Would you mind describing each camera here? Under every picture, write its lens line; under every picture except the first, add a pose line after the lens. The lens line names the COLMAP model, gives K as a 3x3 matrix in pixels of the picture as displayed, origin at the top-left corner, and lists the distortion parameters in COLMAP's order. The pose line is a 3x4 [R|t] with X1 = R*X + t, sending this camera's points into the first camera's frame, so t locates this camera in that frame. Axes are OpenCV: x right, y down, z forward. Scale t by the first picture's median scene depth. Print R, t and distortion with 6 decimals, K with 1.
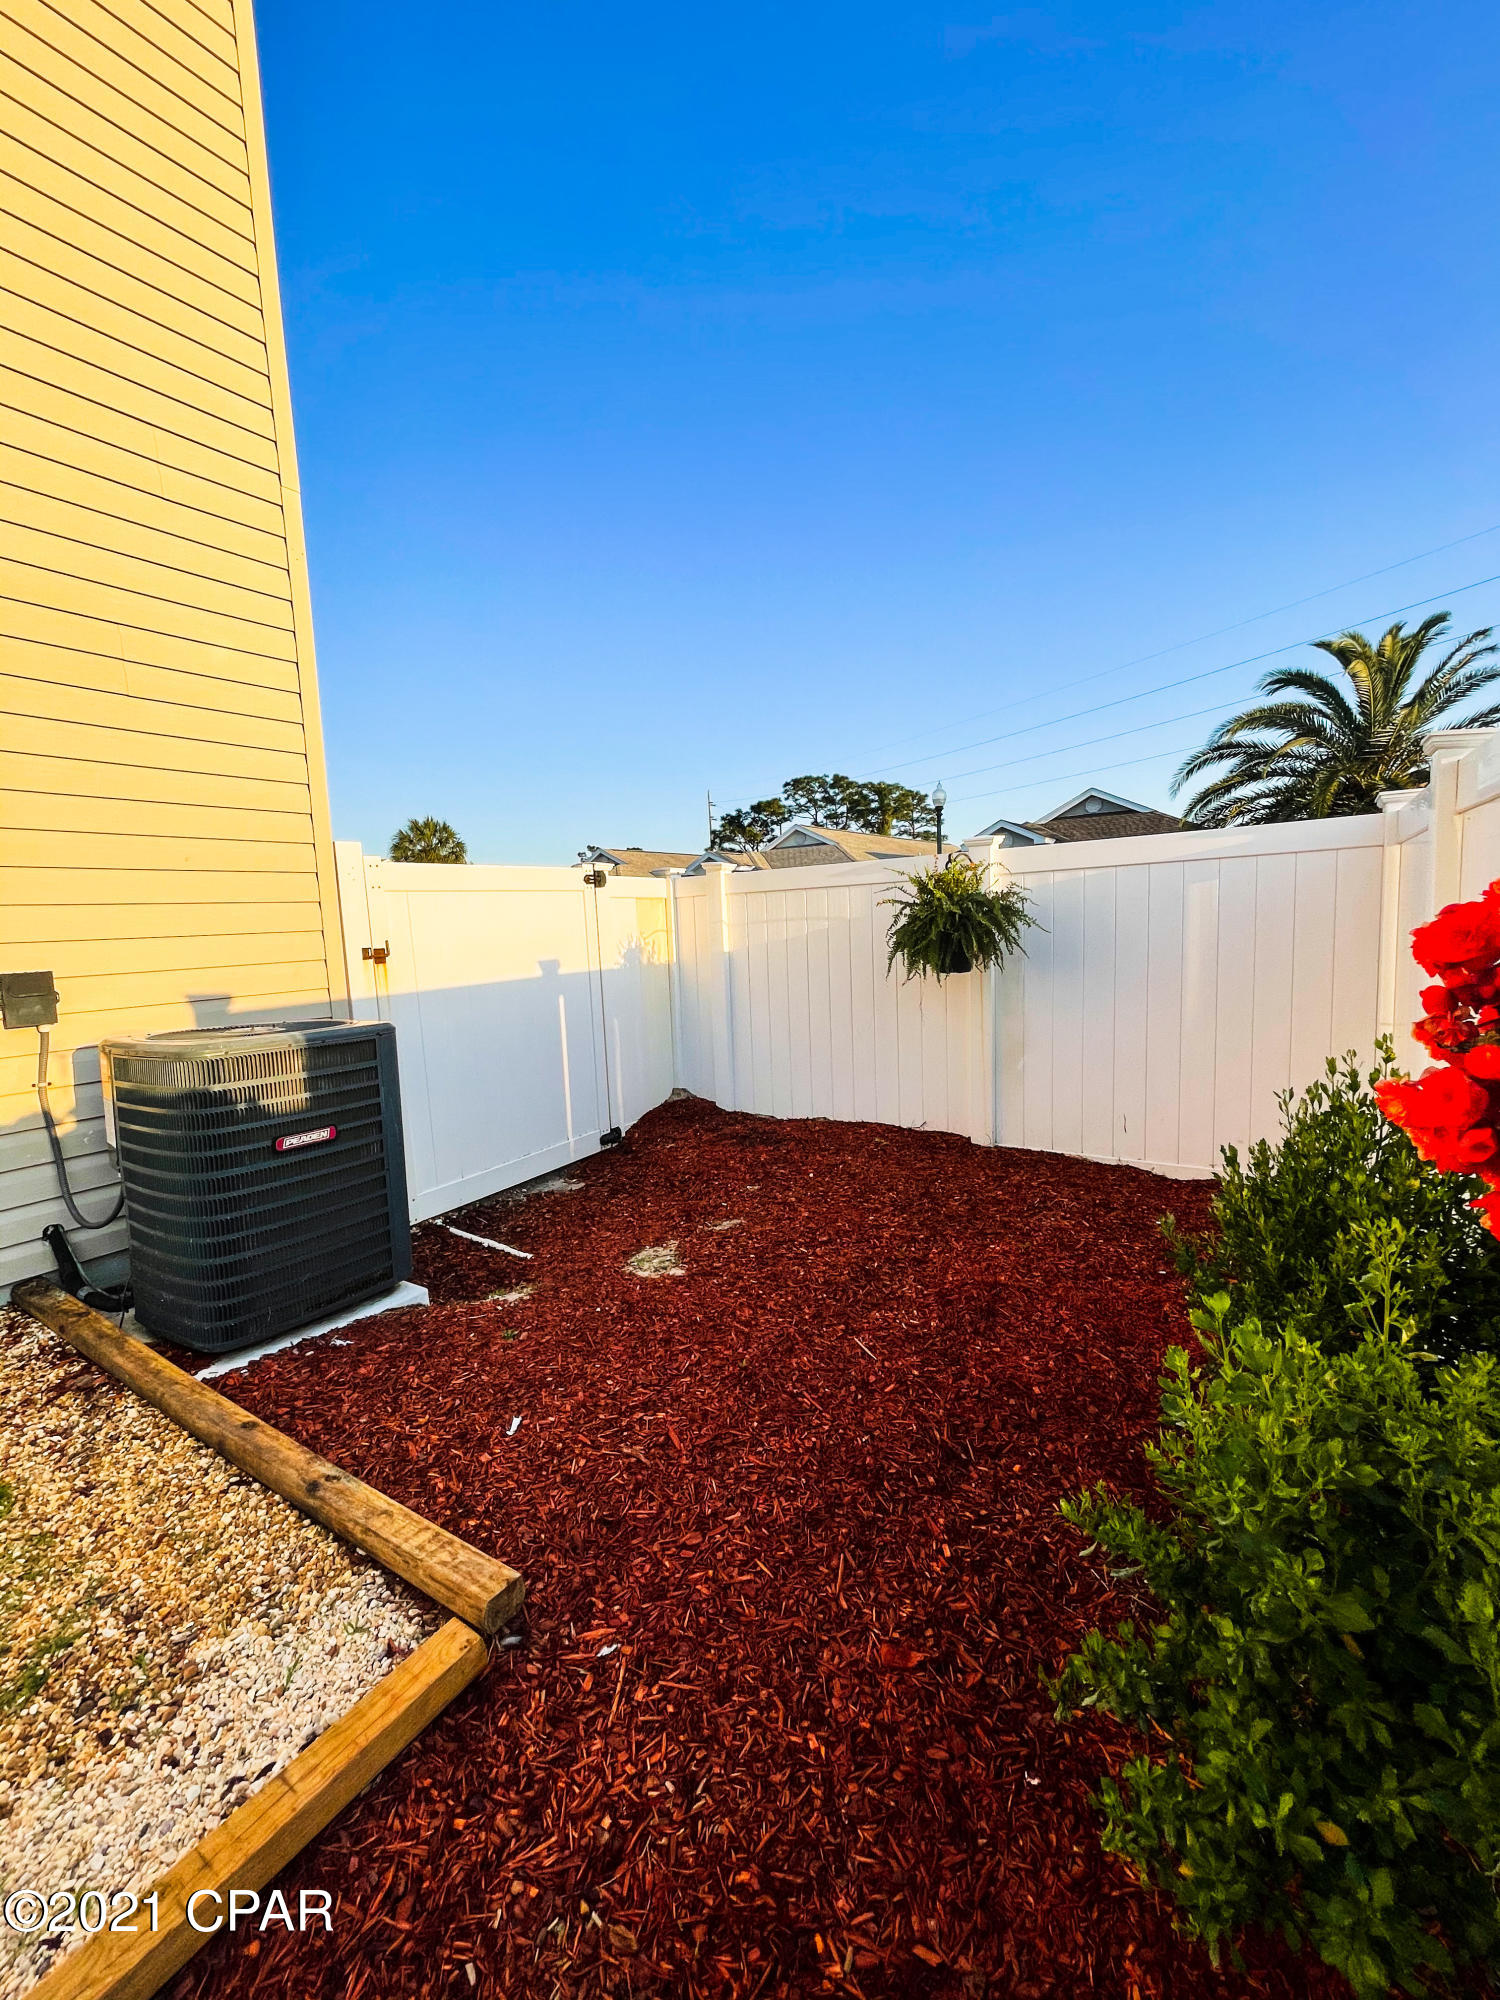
lens RADIAL K [[810.6, 0, 750.0], [0, 810.6, 1000.0], [0, 0, 1]] dist [0.009662, -0.000091]
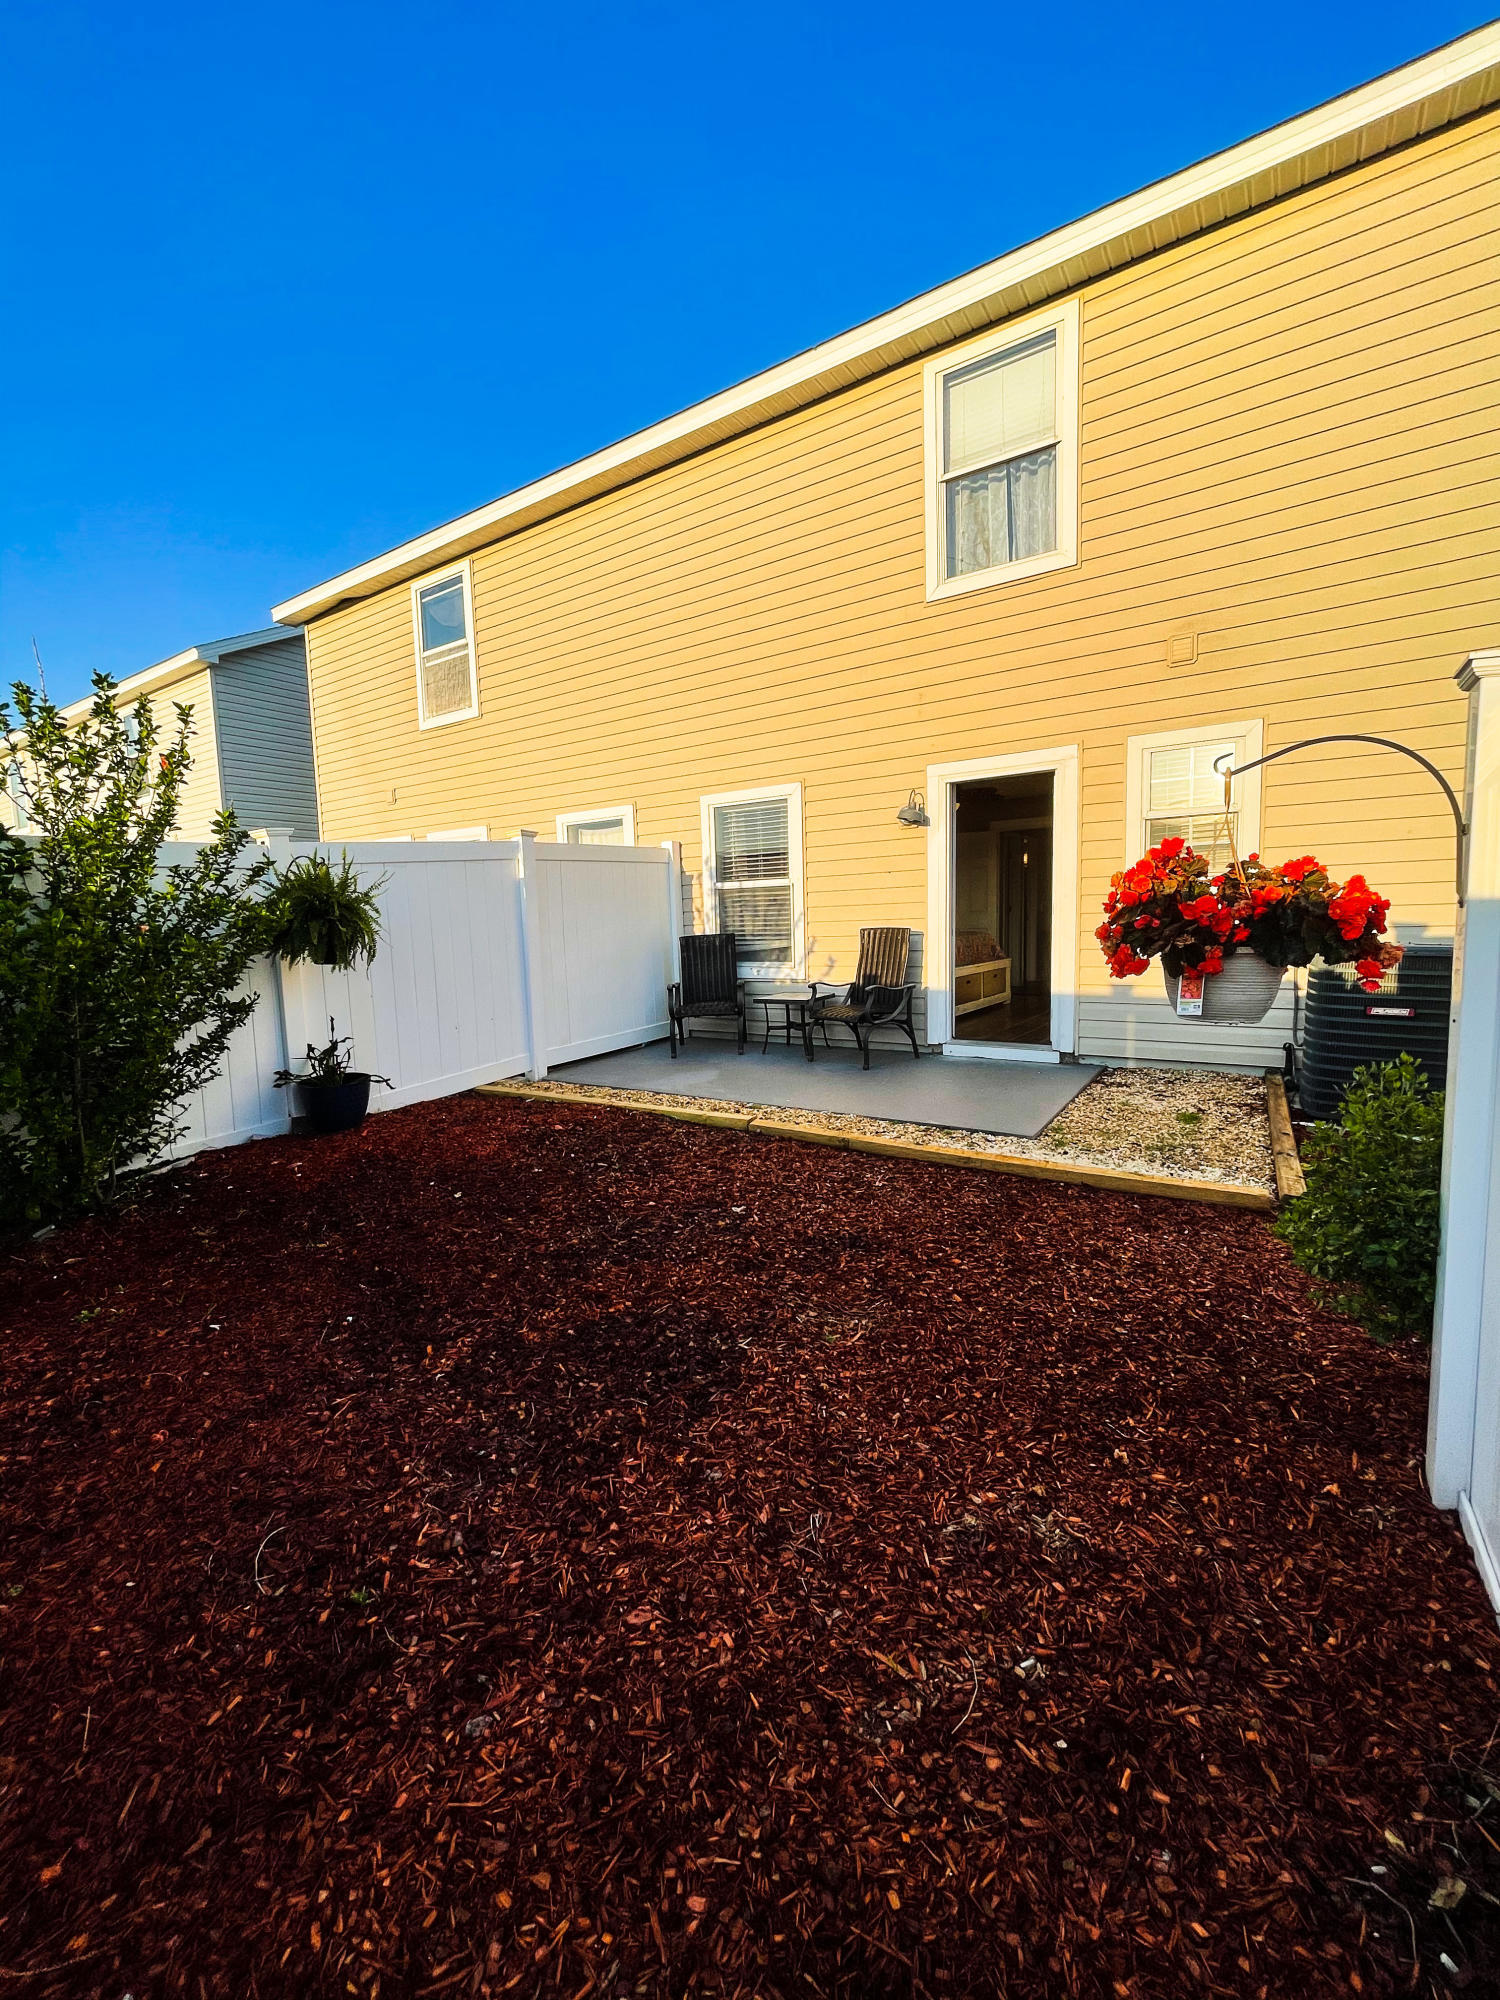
lens RADIAL K [[810.6, 0, 750.0], [0, 810.6, 1000.0], [0, 0, 1]] dist [0.009662, -0.000091]
pose [[0.033139, 0.139830, -0.989621, 1.377150], [-0.071995, 0.987926, 0.137180, 0.026152], [0.996854, 0.066702, 0.042806, -0.443624]]
